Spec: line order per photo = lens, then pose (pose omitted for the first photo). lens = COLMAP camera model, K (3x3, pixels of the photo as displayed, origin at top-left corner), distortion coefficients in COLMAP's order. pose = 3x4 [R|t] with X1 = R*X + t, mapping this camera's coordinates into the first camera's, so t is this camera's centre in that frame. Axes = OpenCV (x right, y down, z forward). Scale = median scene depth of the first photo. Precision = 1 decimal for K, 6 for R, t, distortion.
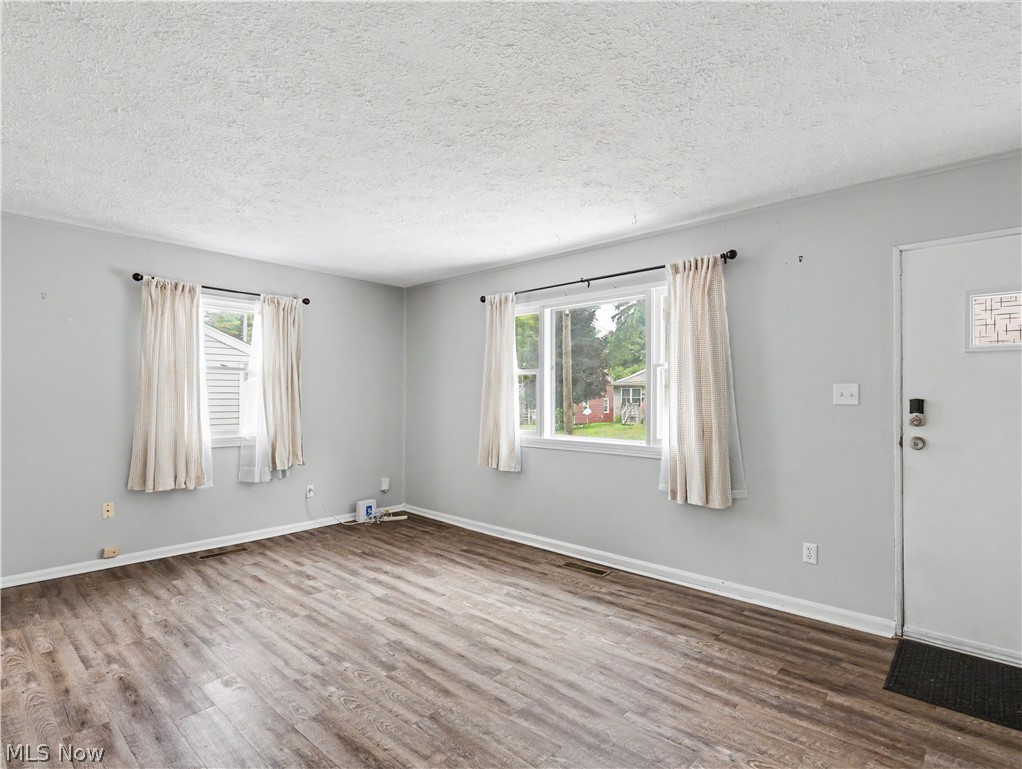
lens RADIAL K [[529.7, 0, 512.7], [0, 529.7, 385.6], [0, 0, 1]] dist [-0.029349, -0.000742]
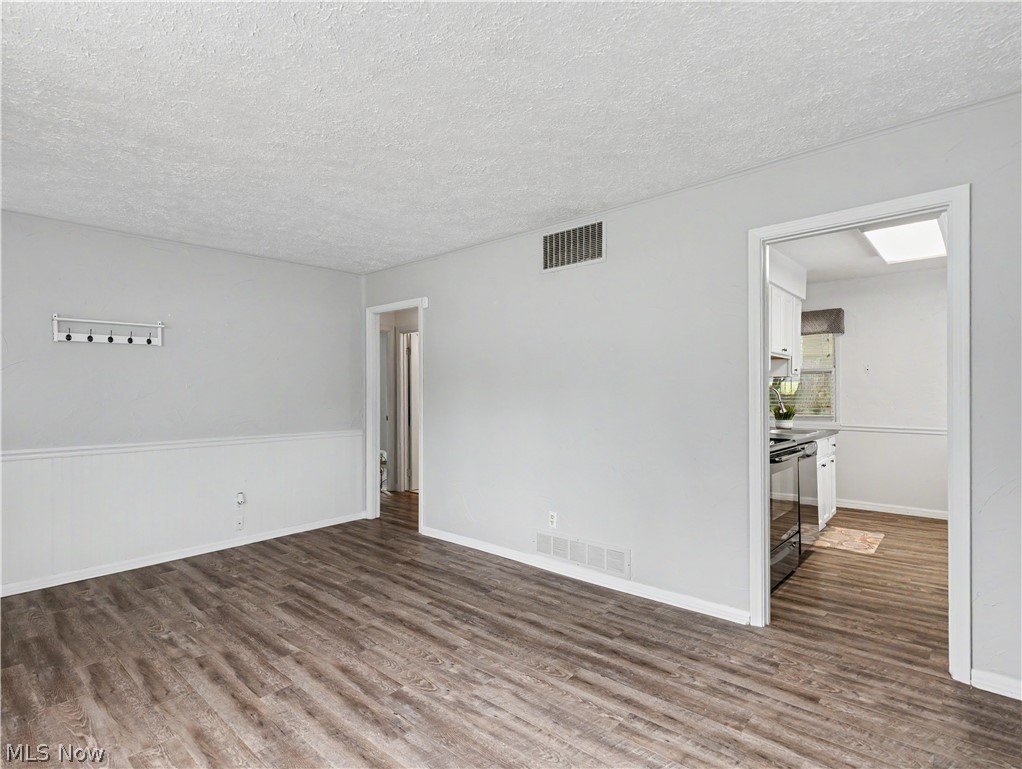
lens RADIAL K [[529.7, 0, 510.5], [0, 529.7, 391.9], [0, 0, 1]] dist [-0.029349, -0.000742]
pose [[-0.999955, -0.004667, -0.008252, -0.424165], [-0.004476, 0.999724, -0.023068, 0.043793], [0.008357, -0.023031, -0.999700, 1.950411]]
